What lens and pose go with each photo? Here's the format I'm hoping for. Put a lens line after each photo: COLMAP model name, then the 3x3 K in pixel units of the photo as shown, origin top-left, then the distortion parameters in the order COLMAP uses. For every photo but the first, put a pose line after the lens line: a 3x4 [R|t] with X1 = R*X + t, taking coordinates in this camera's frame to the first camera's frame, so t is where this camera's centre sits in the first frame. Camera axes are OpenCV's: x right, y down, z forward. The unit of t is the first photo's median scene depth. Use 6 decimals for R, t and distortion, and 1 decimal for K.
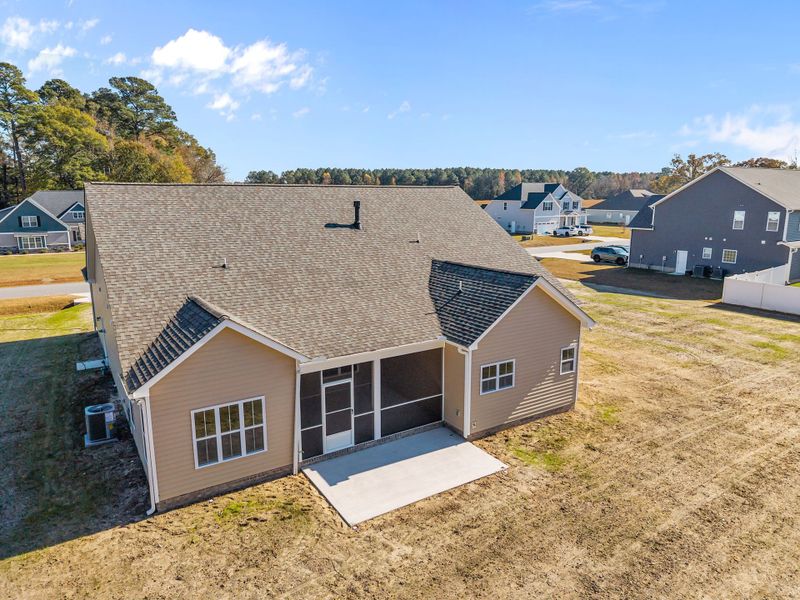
lens RADIAL K [[529.0, 0, 400.0], [0, 529.0, 300.0], [0, 0, 1]] dist [0.040595, -0.035714]
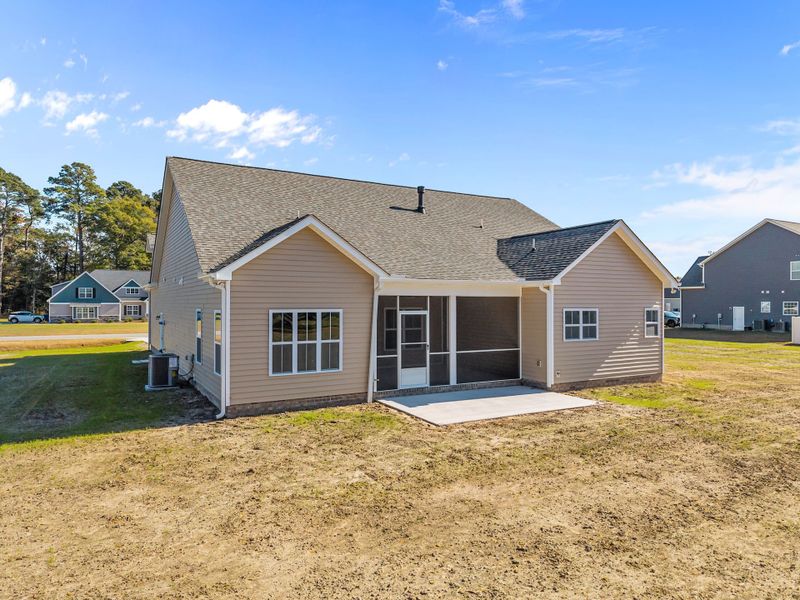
lens RADIAL K [[525.9, 0, 400.0], [0, 525.9, 300.0], [0, 0, 1]] dist [0.083928, -0.118122]
pose [[0.998329, 0.002997, -0.057711, -0.083921], [-0.014245, 0.980600, -0.195503, 0.304457], [0.056005, 0.195999, 0.979004, 0.063084]]
